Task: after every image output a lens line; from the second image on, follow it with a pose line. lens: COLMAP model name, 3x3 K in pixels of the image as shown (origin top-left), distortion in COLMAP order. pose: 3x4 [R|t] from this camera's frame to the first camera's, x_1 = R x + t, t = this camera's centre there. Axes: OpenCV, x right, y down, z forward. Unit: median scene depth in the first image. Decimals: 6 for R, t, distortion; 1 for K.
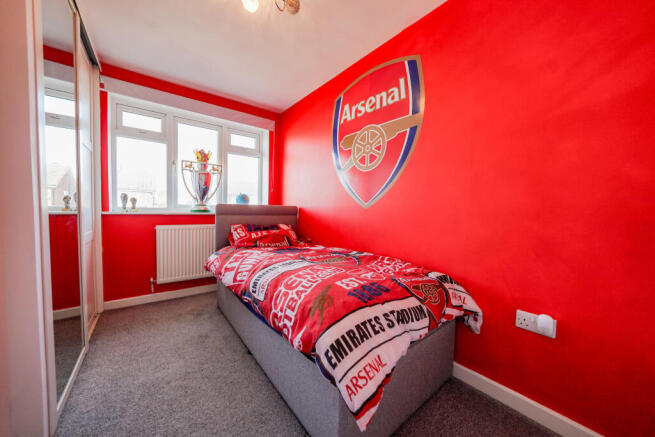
lens RADIAL K [[226.9, 0, 326.9], [0, 226.9, 218.8], [0, 0, 1]] dist [-0.017351, 0.000586]
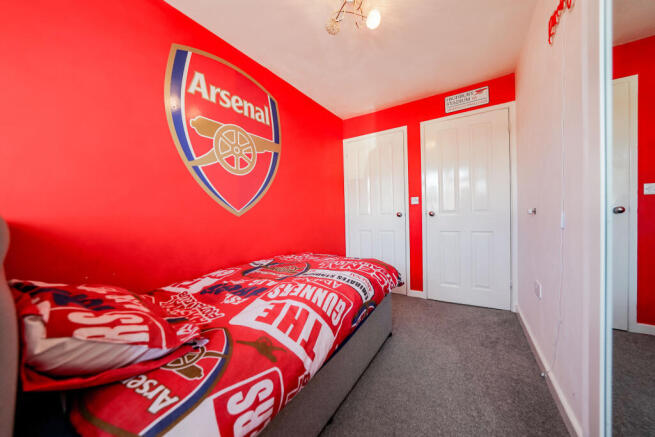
lens RADIAL K [[226.9, 0, 327.4], [0, 226.9, 214.8], [0, 0, 1]] dist [-0.017351, 0.000586]
pose [[-0.318820, -0.029836, 0.947346, -0.823340], [0.048716, 0.997668, 0.047815, -0.078208], [-0.946563, 0.061395, -0.316623, 0.975286]]
